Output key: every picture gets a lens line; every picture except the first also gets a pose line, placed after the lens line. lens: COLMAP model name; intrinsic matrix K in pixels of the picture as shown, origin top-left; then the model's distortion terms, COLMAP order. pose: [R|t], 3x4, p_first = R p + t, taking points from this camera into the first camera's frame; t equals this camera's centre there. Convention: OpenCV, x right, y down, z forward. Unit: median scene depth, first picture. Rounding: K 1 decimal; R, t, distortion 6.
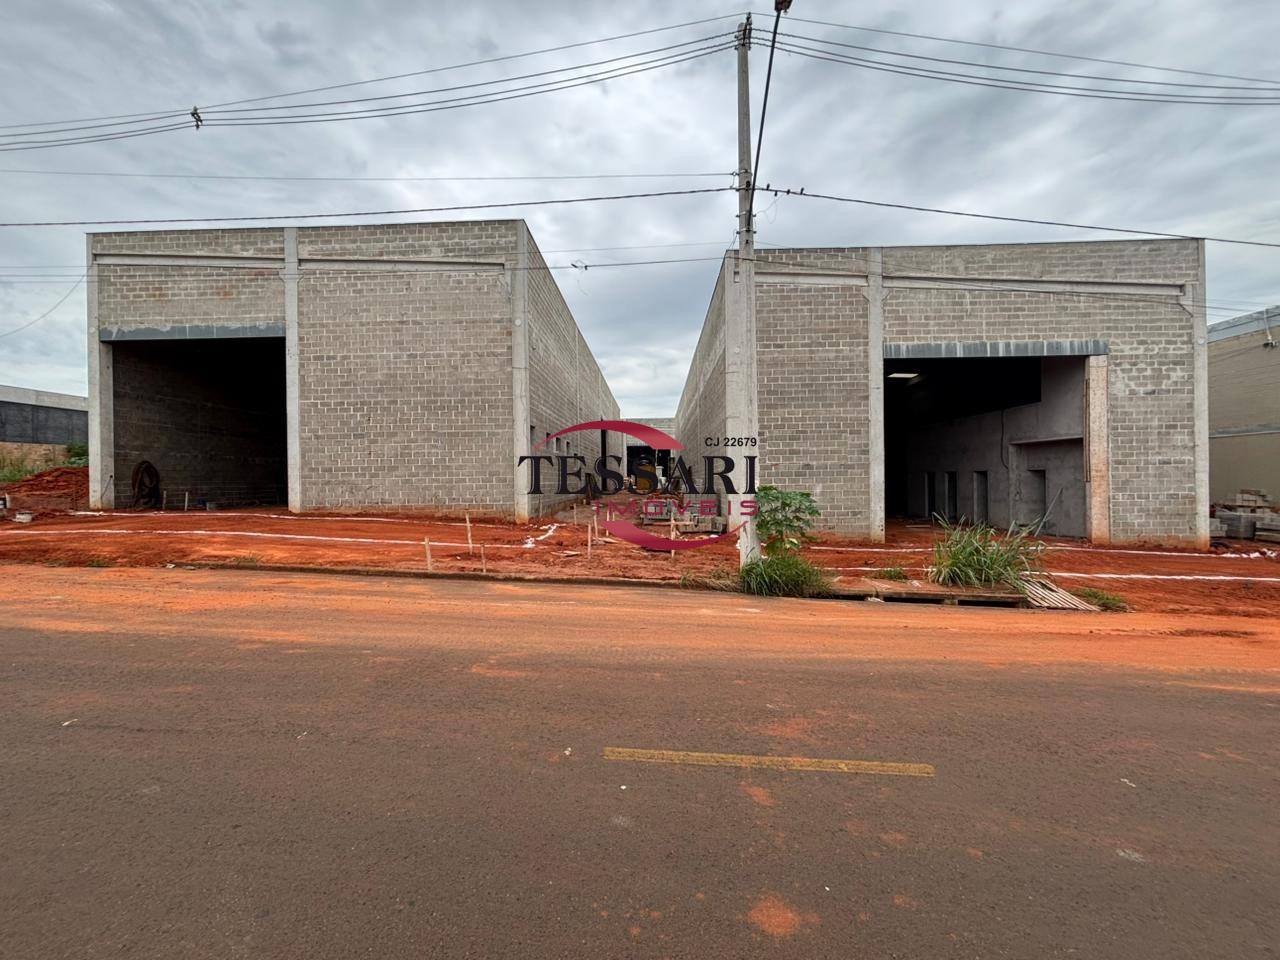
lens RADIAL K [[511.3, 0, 641.8], [0, 511.3, 481.6], [0, 0, 1]] dist [0.000324, -0.000150]
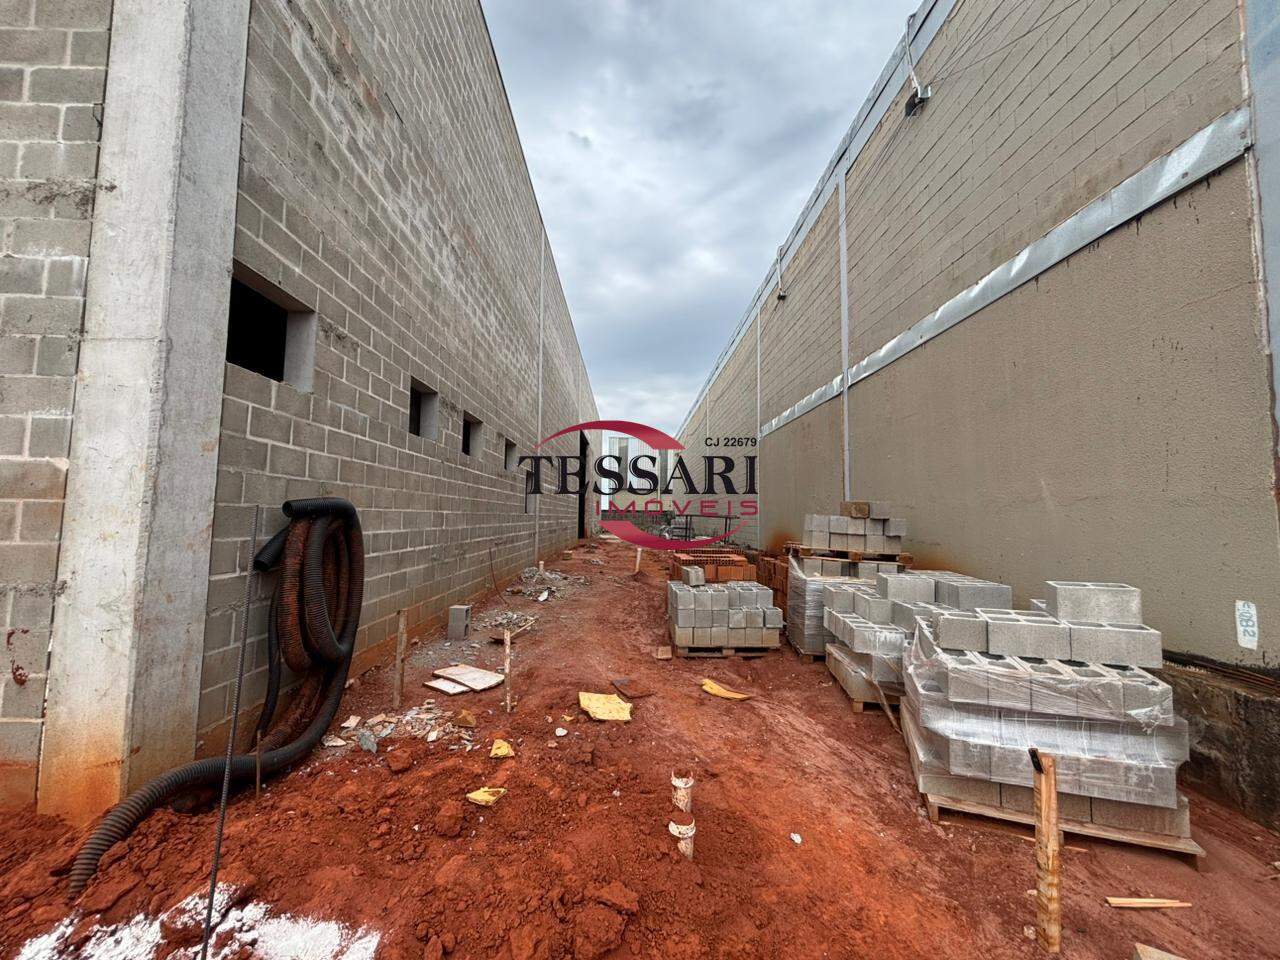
lens RADIAL K [[511.3, 0, 641.8], [0, 511.3, 481.6], [0, 0, 1]] dist [0.000324, -0.000150]
pose [[0.998218, 0.028857, 0.052239, 1.208667], [-0.024936, 0.996931, -0.074206, 0.034949], [-0.054220, 0.072771, 0.995874, 0.792249]]
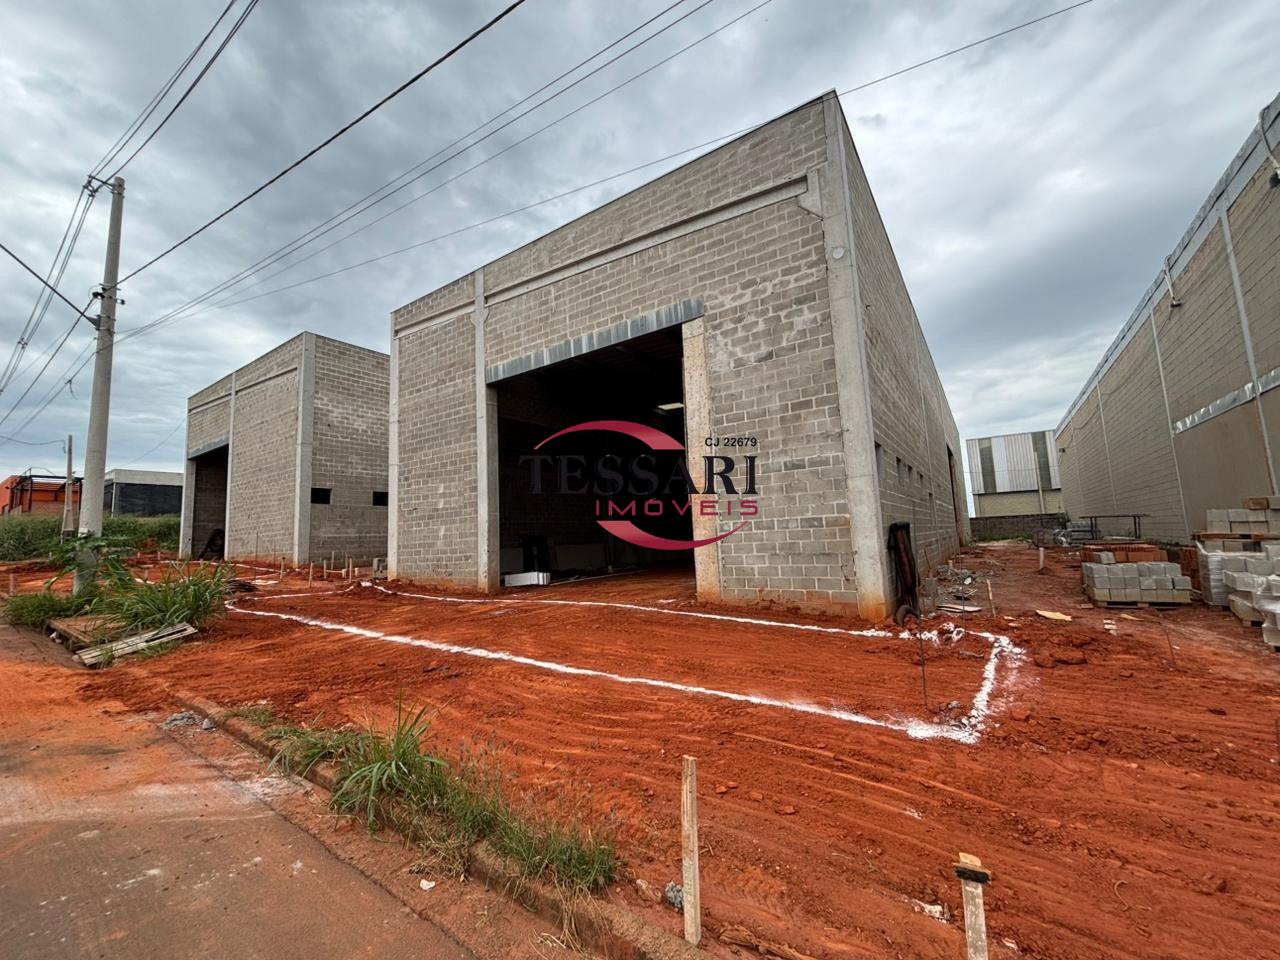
lens RADIAL K [[517.2, 0, 638.7], [0, 517.2, 481.6], [0, 0, 1]] dist [0.000637, -0.000279]
pose [[0.840986, -0.087588, -0.533919, 1.144819], [0.033294, 0.993317, -0.110510, 0.038875], [0.540031, 0.075162, 0.838282, 0.386890]]
